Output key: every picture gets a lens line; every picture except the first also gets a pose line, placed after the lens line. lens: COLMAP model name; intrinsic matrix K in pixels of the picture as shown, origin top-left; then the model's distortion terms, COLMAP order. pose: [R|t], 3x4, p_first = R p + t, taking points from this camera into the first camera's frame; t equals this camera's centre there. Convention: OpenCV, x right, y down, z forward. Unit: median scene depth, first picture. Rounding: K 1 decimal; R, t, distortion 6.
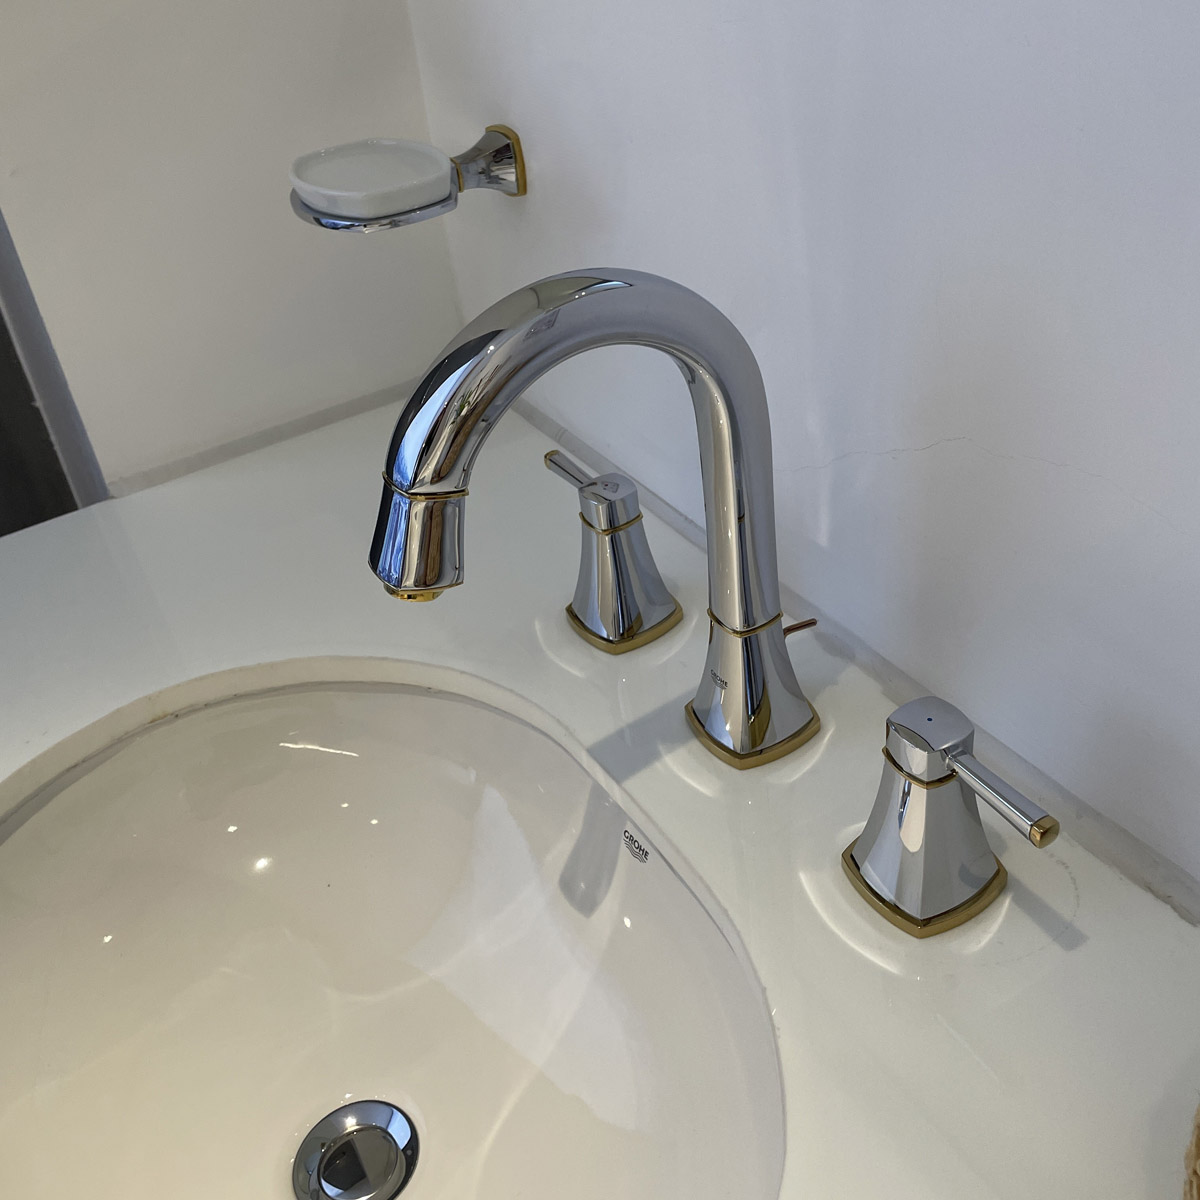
lens RADIAL K [[1267.1, 0, 598.4], [0, 1267.1, 597.6], [0, 0, 1]] dist [0.036126, 0.000000]
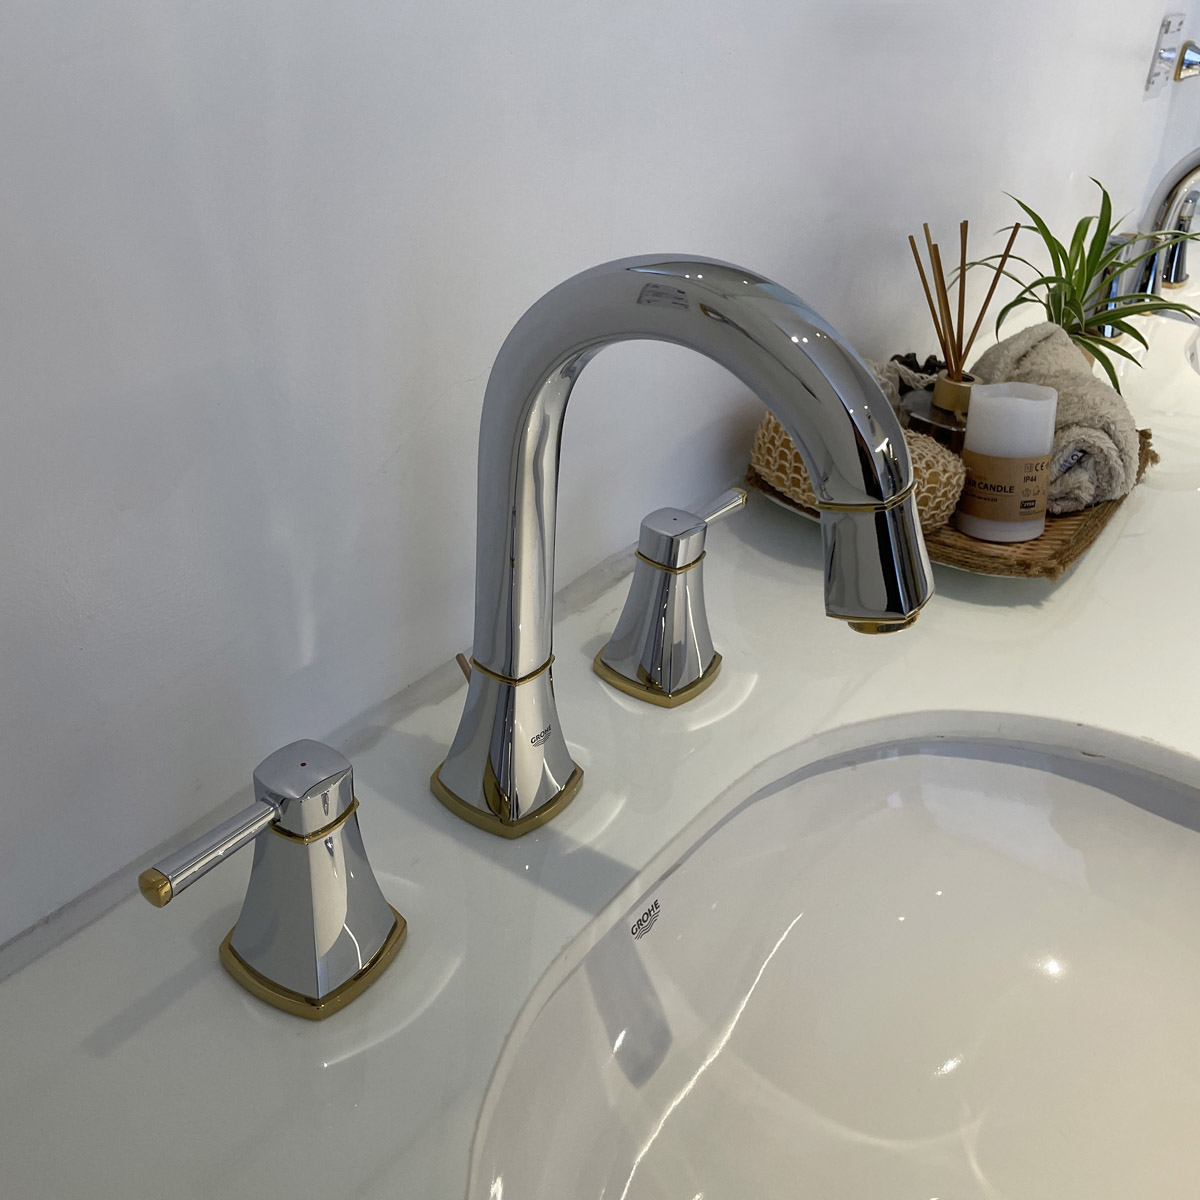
lens RADIAL K [[1267.1, 0, 601.1], [0, 1267.1, 588.9], [0, 0, 1]] dist [0.036126, 0.000000]
pose [[-0.408142, -0.395135, 0.822975, -0.603031], [0.516881, 0.643048, 0.565086, -0.474826], [-0.752498, 0.656016, -0.058218, 0.936340]]
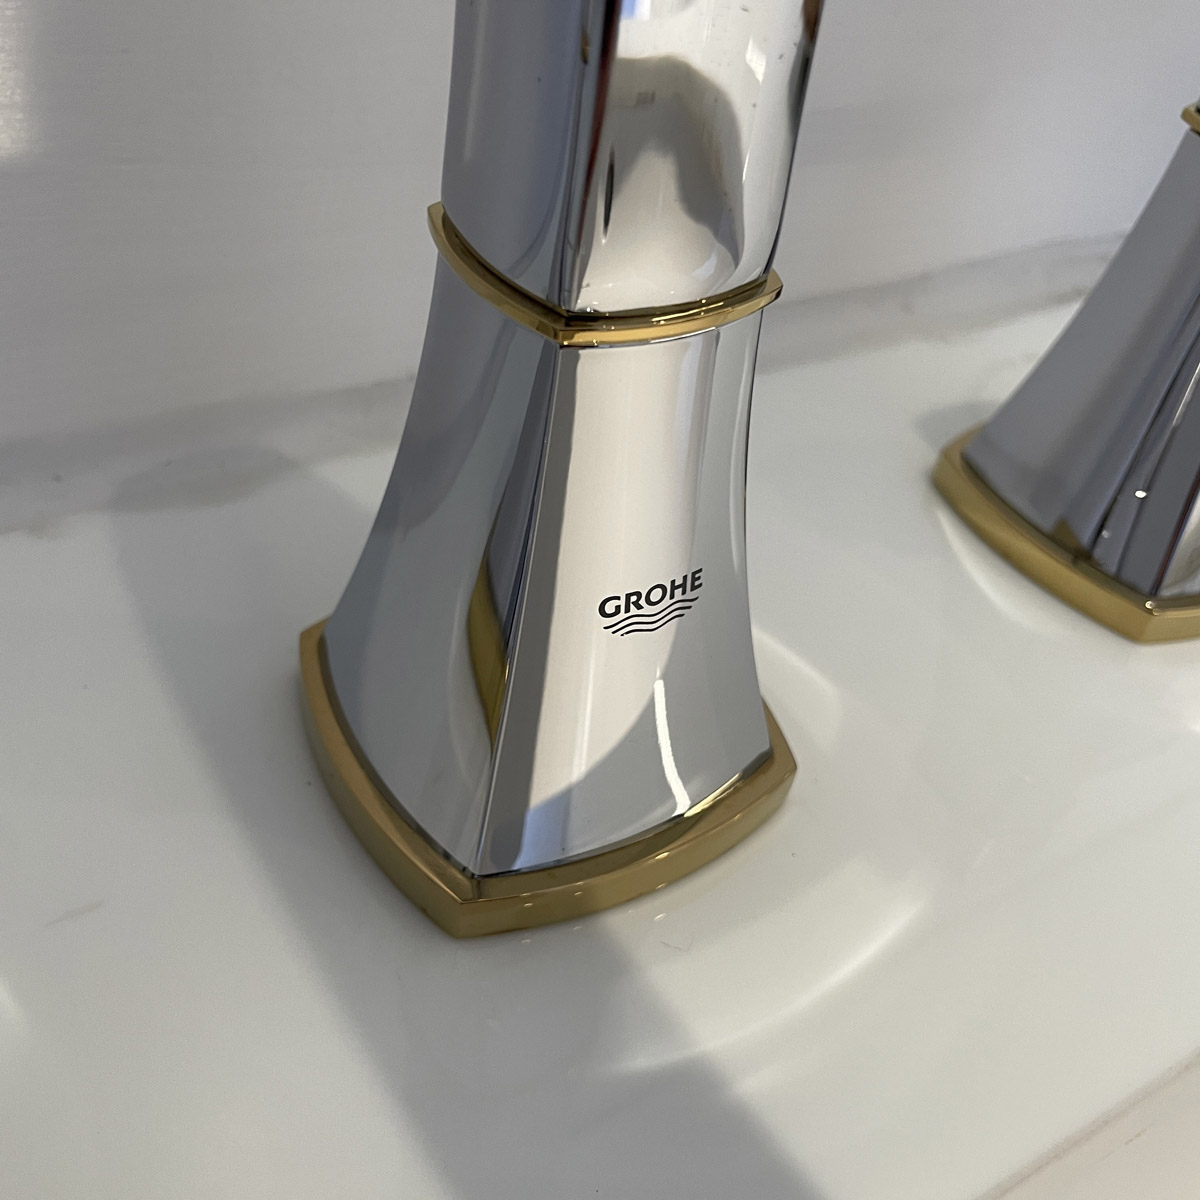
lens RADIAL K [[1267.1, 0, 608.4], [0, 1267.1, 595.9], [0, 0, 1]] dist [0.036126, 0.000000]
pose [[-0.059861, -0.551165, 0.832246, -0.087892], [0.476221, 0.716974, 0.509079, -0.052190], [-0.877286, 0.426807, 0.219557, 0.941301]]
